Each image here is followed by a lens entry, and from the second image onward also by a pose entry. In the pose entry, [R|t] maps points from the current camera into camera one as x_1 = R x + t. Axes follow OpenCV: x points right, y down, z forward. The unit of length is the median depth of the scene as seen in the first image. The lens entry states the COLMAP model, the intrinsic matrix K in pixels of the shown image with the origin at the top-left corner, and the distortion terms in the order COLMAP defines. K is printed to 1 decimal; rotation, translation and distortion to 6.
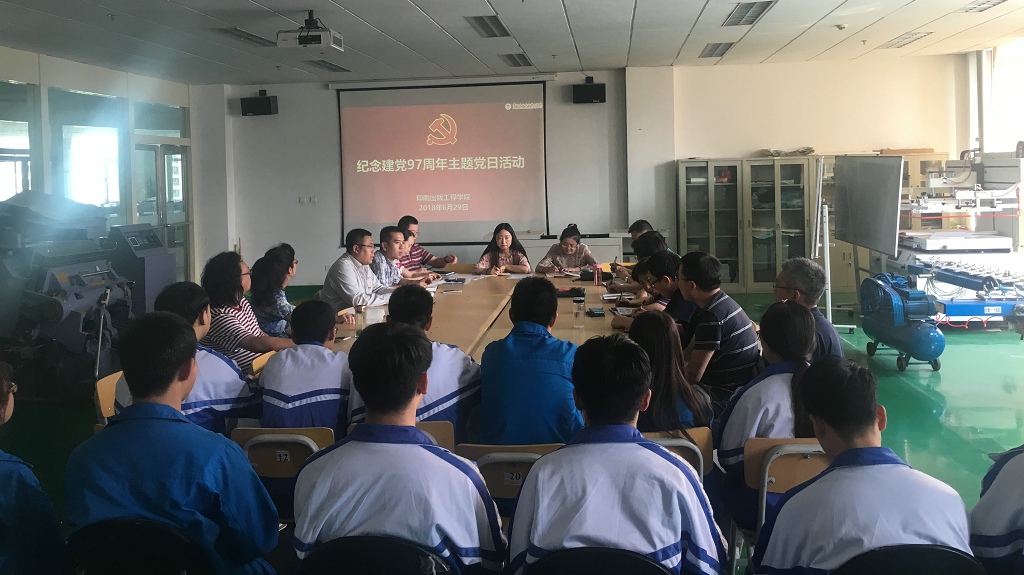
lens RADIAL K [[870.5, 0, 512.2], [0, 870.5, 211.8], [0, 0, 1]] dist [0.036918, -0.012985]
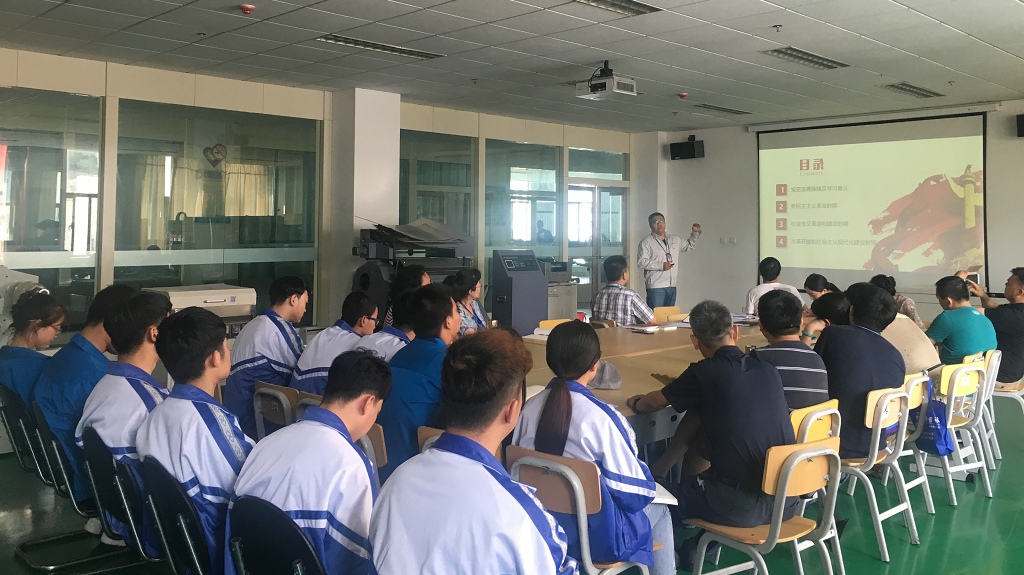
lens RADIAL K [[874.0, 0, 512.0], [0, 874.0, 191.2], [0, 0, 1]] dist [0.037151, -0.010245]
pose [[0.779065, 0.003840, -0.626932, 0.220292], [-0.054303, 0.996636, -0.061376, 0.005796], [0.624587, 0.081860, 0.776653, 0.042672]]
